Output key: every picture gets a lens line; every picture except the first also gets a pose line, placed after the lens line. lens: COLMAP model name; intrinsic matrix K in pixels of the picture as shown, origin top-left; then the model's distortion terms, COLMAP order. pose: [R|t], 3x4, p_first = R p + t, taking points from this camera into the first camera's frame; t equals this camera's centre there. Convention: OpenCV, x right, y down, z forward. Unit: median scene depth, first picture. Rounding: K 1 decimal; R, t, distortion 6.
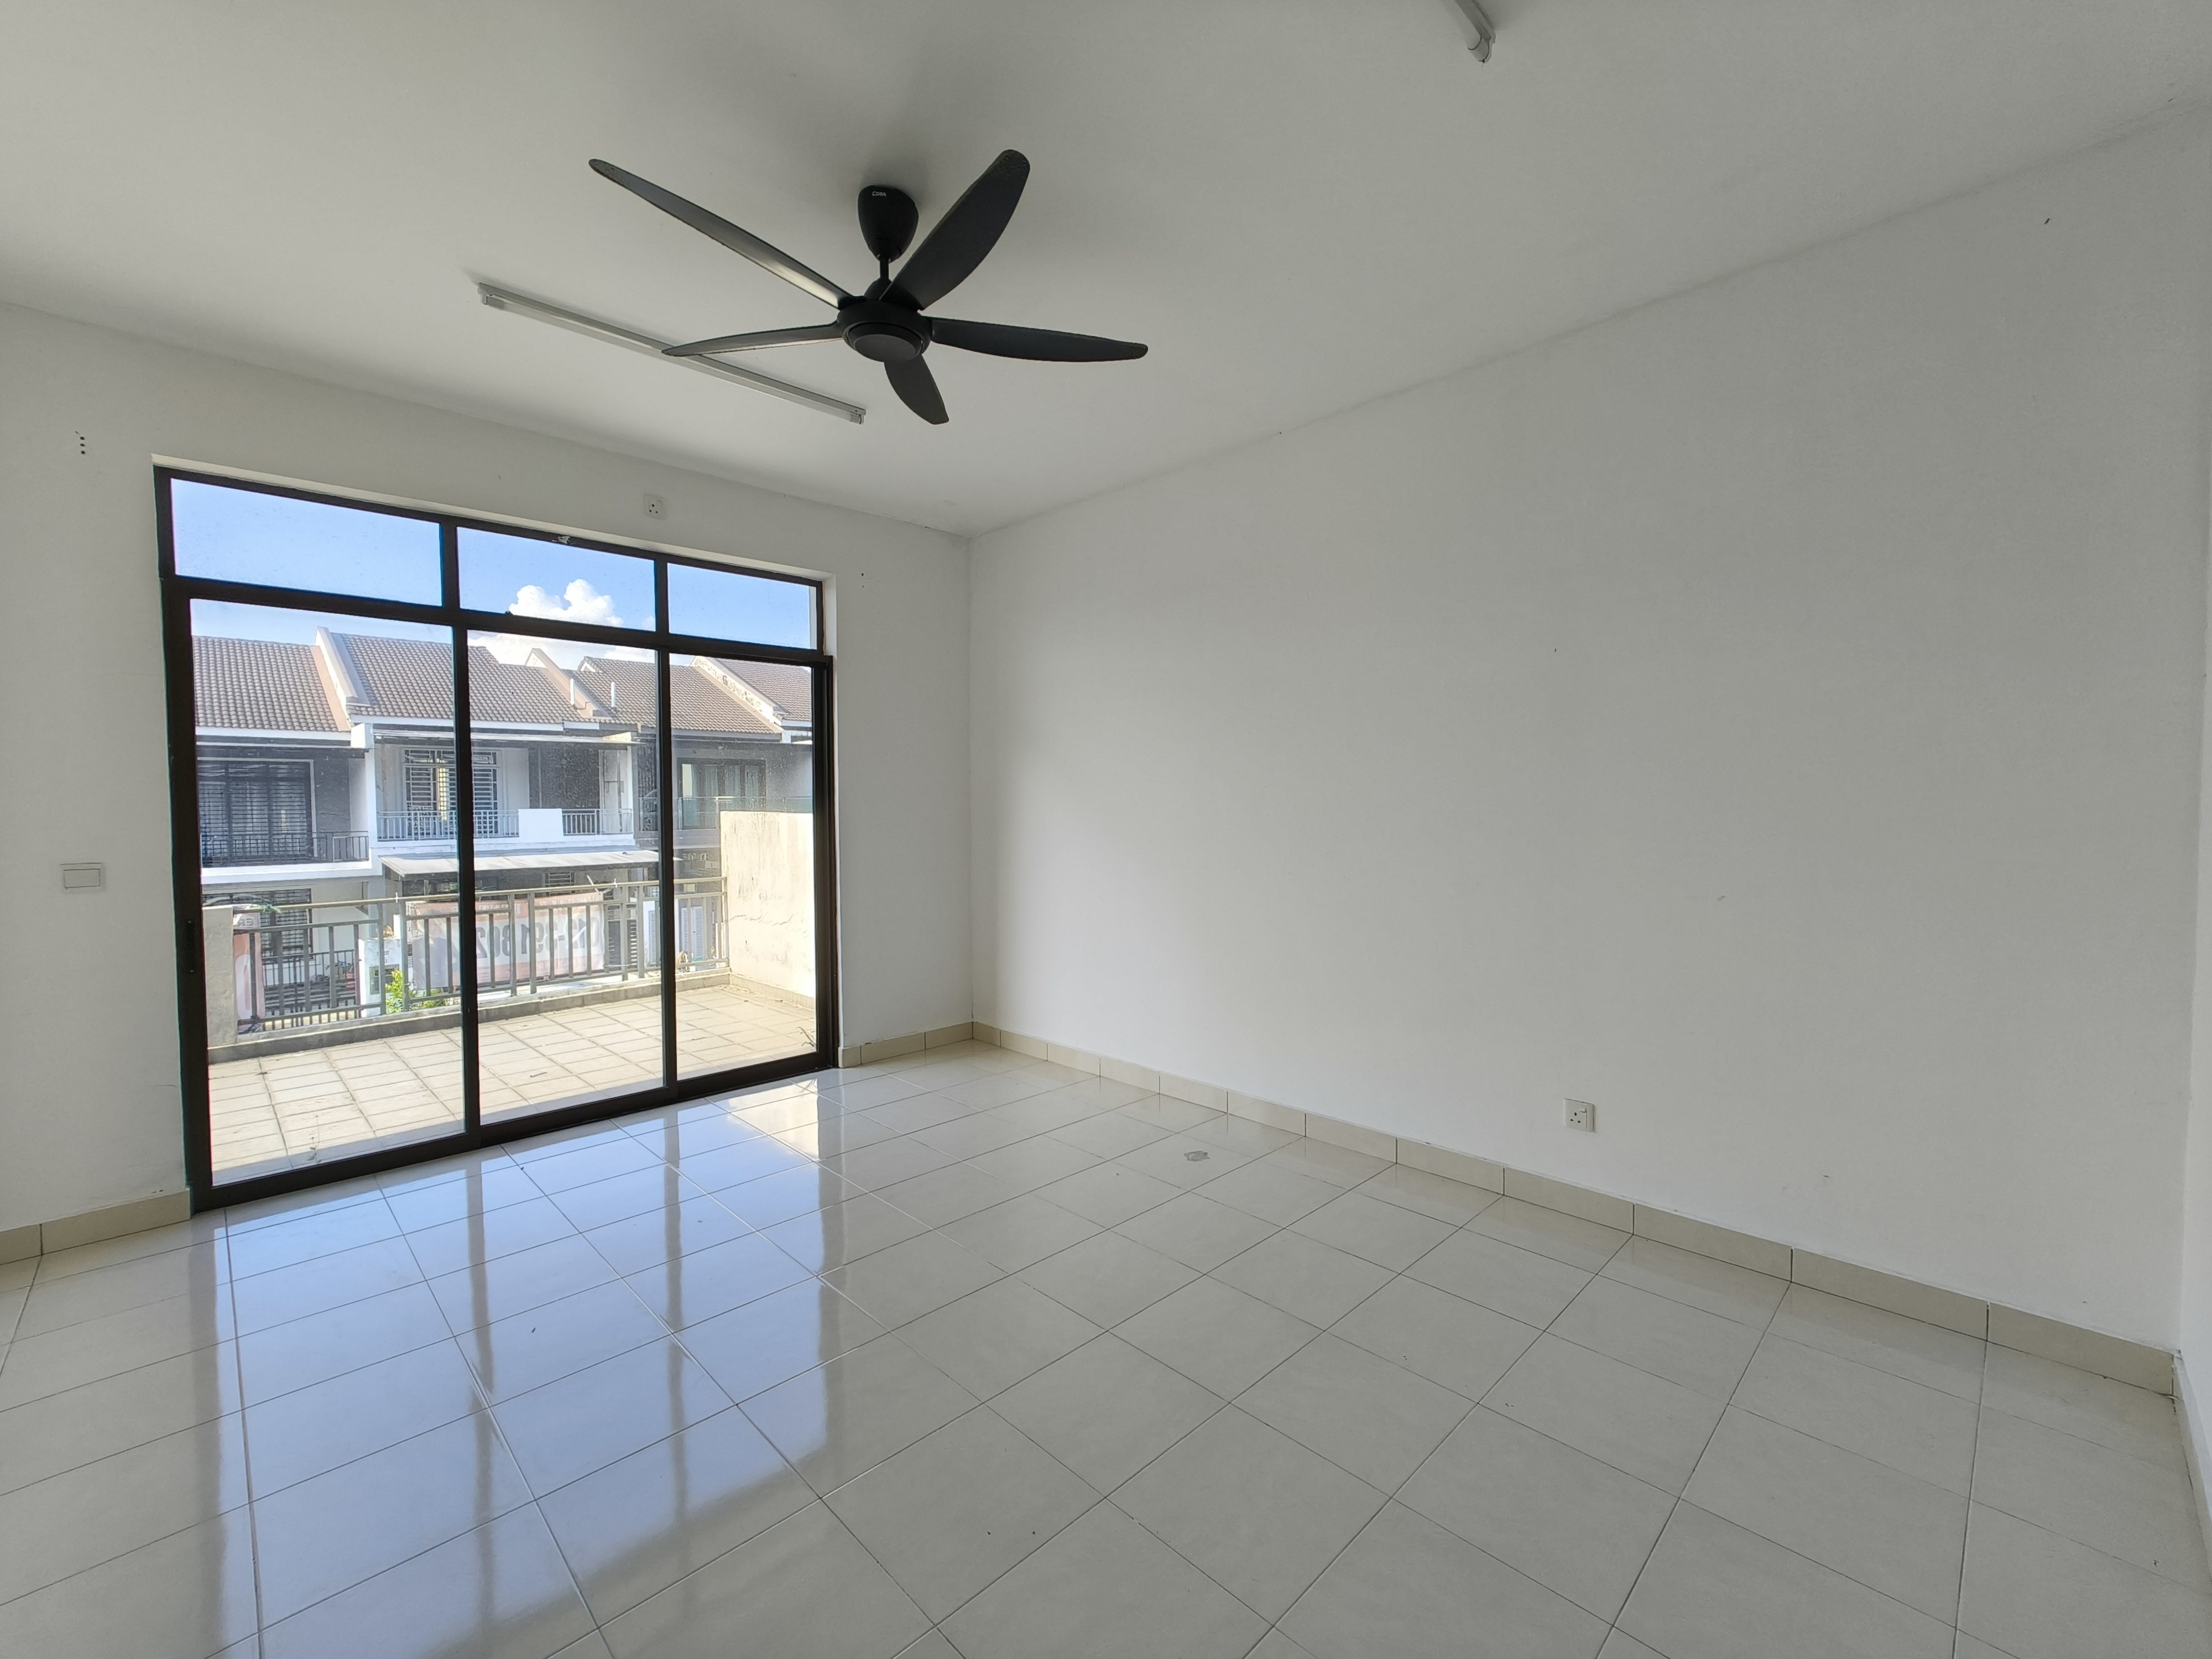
lens RADIAL K [[933.5, 0, 1106.0], [0, 933.5, 829.5], [0, 0, 1]] dist [0.014194, -0.002882]
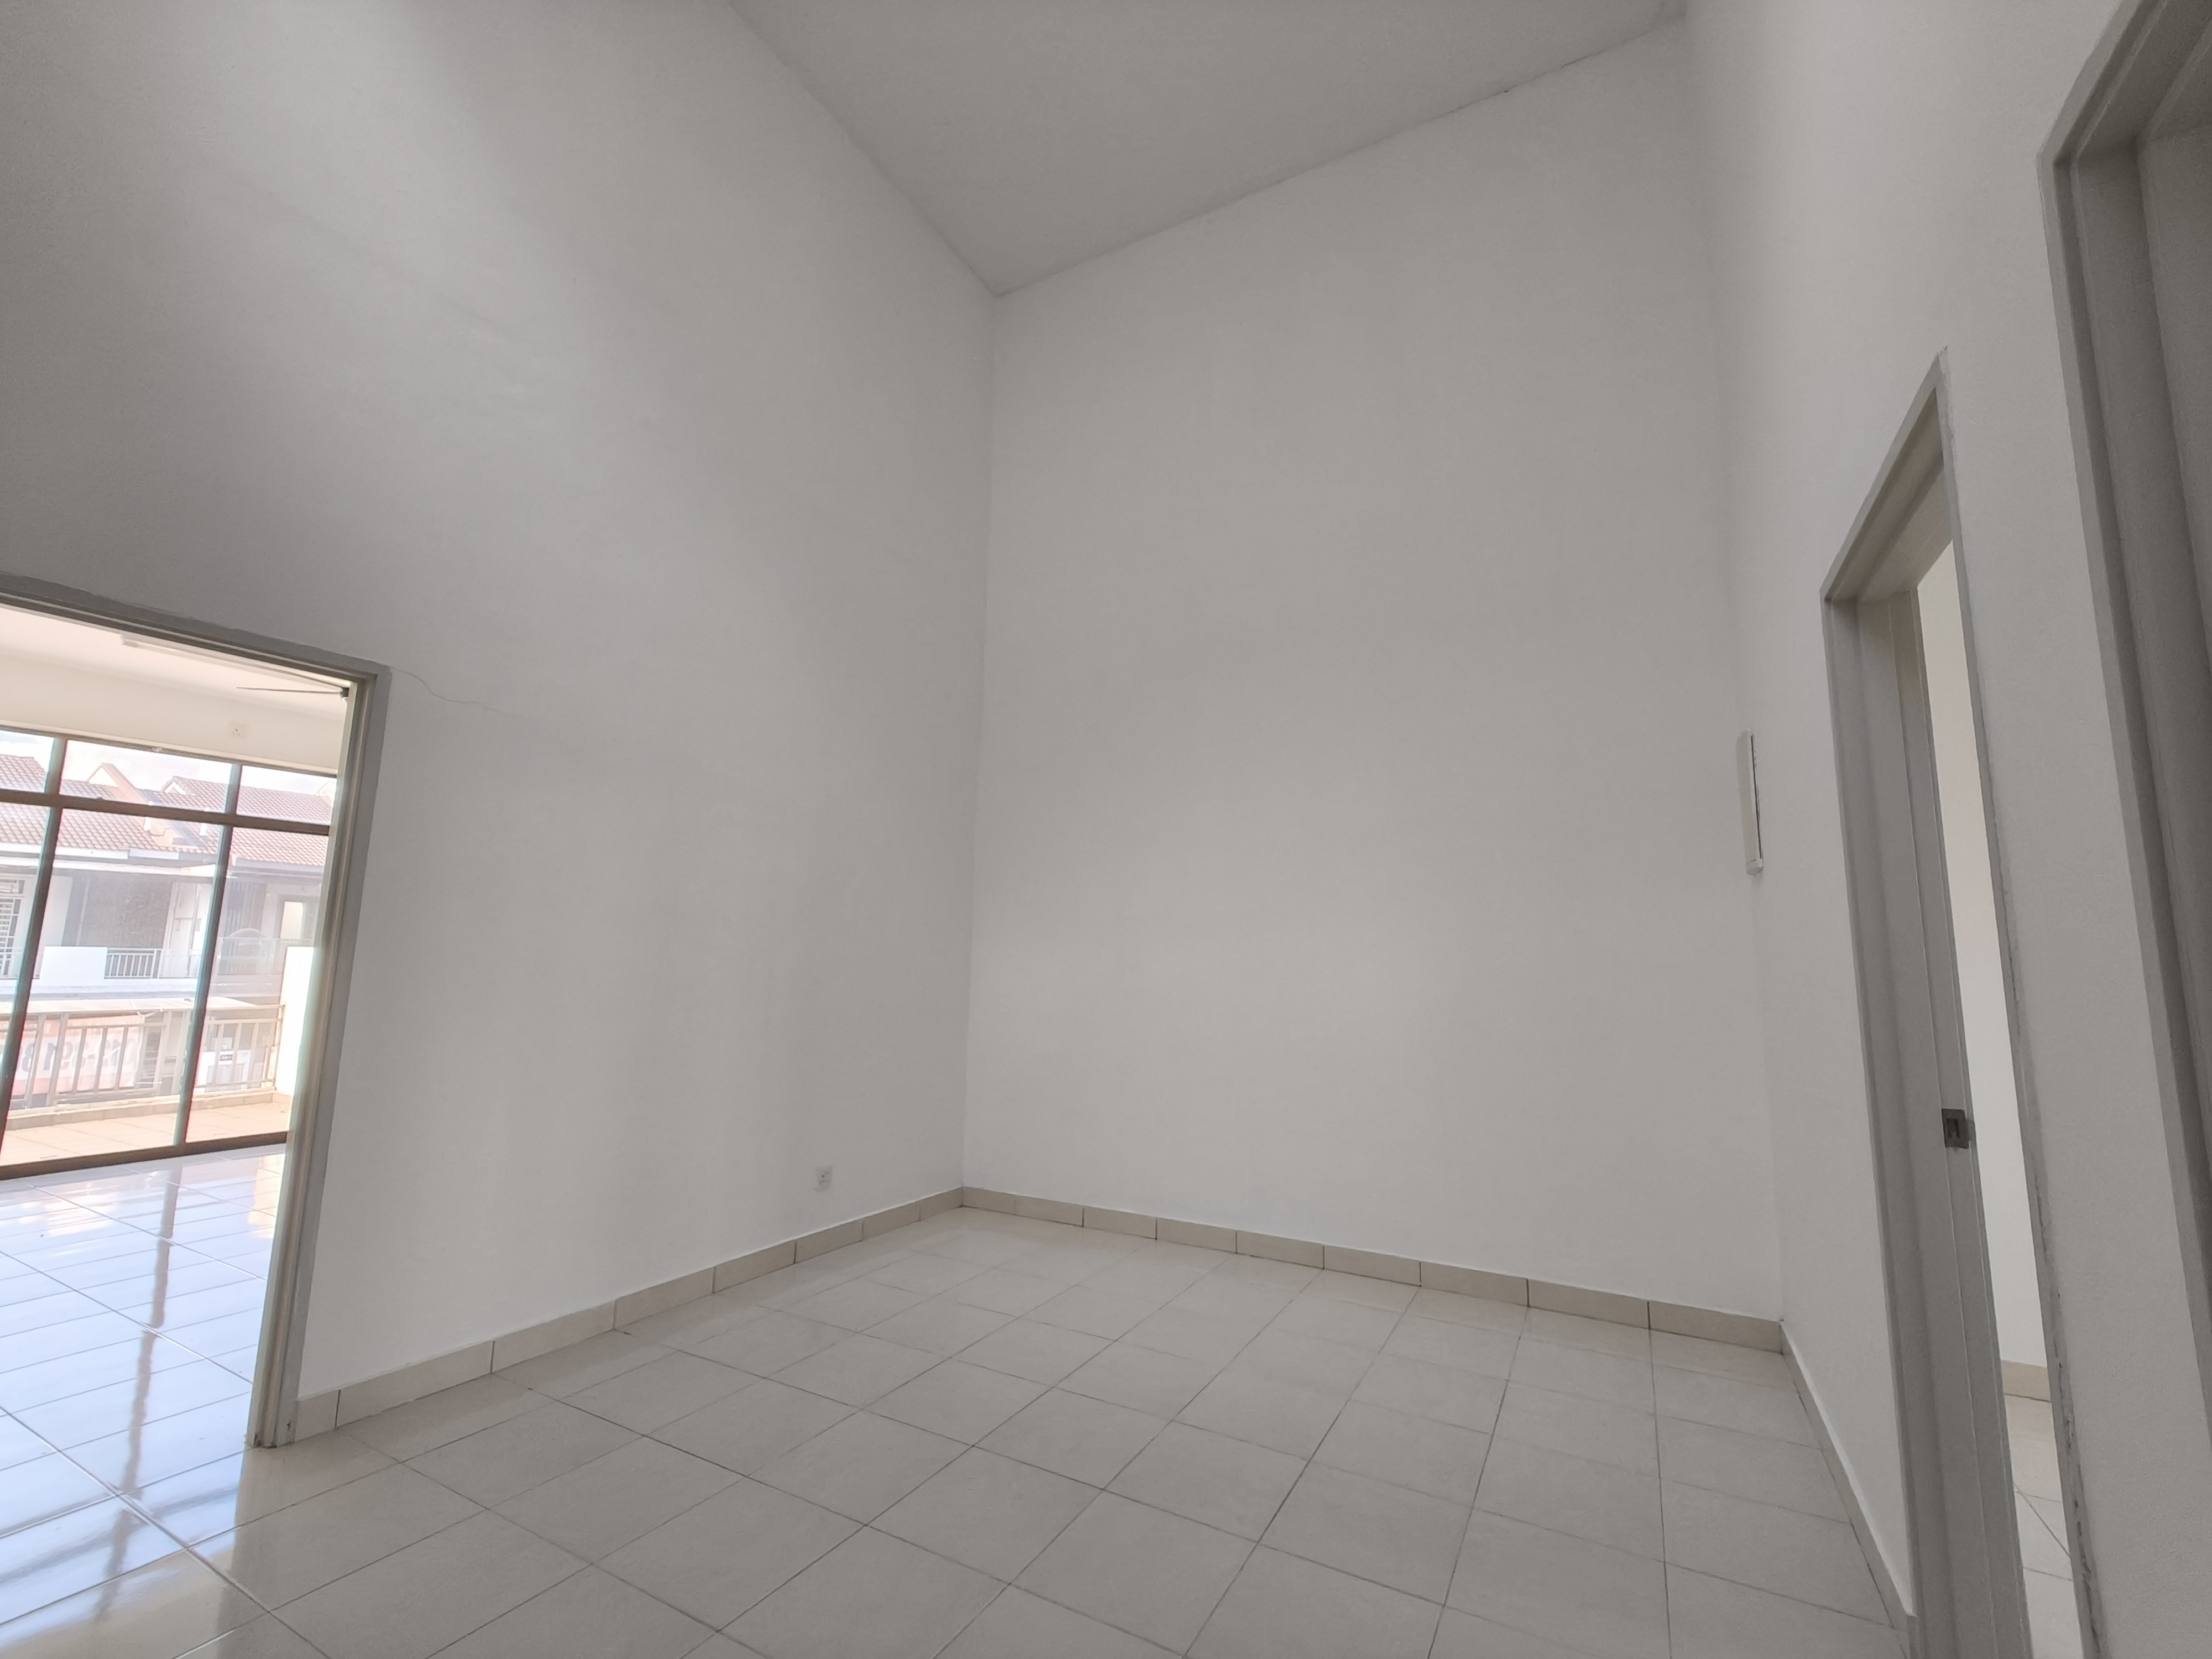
lens RADIAL K [[933.5, 0, 1106.0], [0, 933.5, 829.5], [0, 0, 1]] dist [0.014194, -0.002882]
pose [[0.959670, 0.060487, 0.274545, 0.247412], [-0.013553, 0.985398, -0.169726, 0.024228], [-0.280802, 0.159160, 0.946477, -0.437503]]
